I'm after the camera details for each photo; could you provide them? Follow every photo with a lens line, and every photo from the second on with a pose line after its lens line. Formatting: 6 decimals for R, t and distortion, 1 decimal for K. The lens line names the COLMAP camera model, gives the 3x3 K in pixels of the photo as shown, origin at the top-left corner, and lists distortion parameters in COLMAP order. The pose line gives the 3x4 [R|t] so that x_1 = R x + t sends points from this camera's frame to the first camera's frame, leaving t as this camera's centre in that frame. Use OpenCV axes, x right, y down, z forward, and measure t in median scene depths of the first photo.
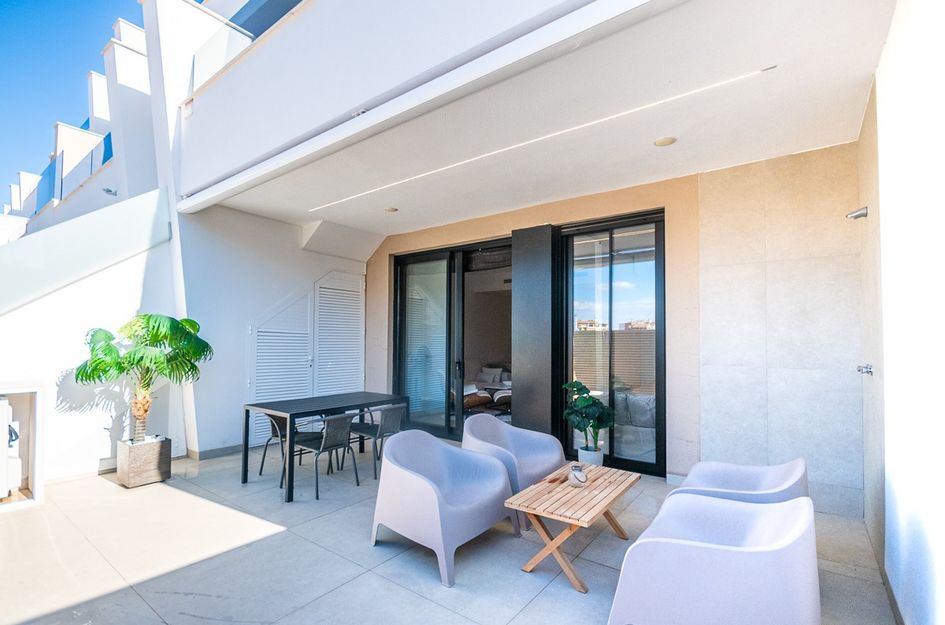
lens RADIAL K [[432.8, 0, 475.2], [0, 432.8, 339.1], [0, 0, 1]] dist [0.003632, -0.005537]
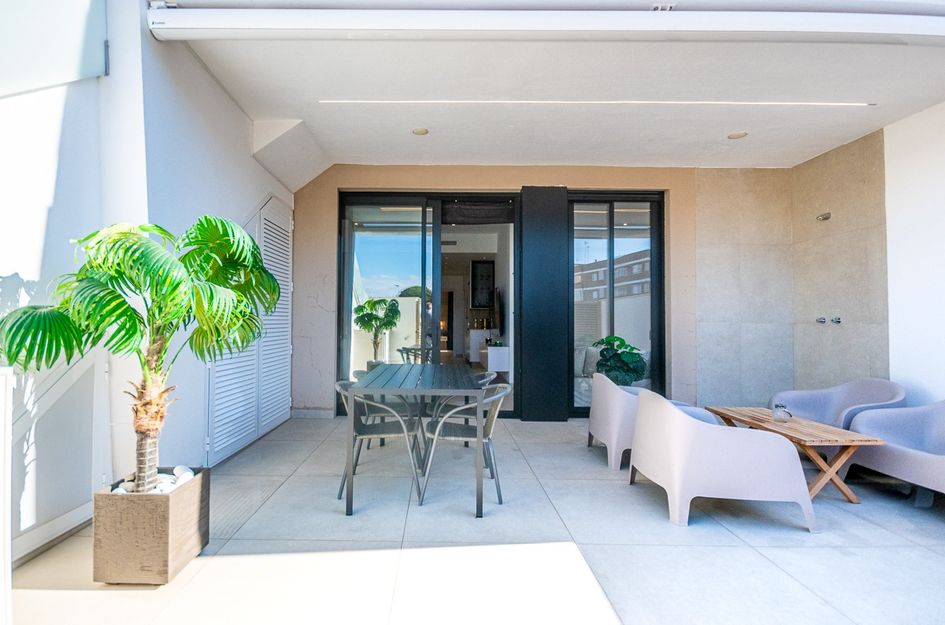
lens RADIAL K [[432.8, 0, 435.4], [0, 432.8, 319.5], [0, 0, 1]] dist [0.003632, -0.005537]
pose [[0.806908, 0.003481, 0.590667, -0.780552], [-0.007112, 0.999967, 0.003822, 0.050077], [-0.590634, -0.007284, 0.806907, 0.418902]]
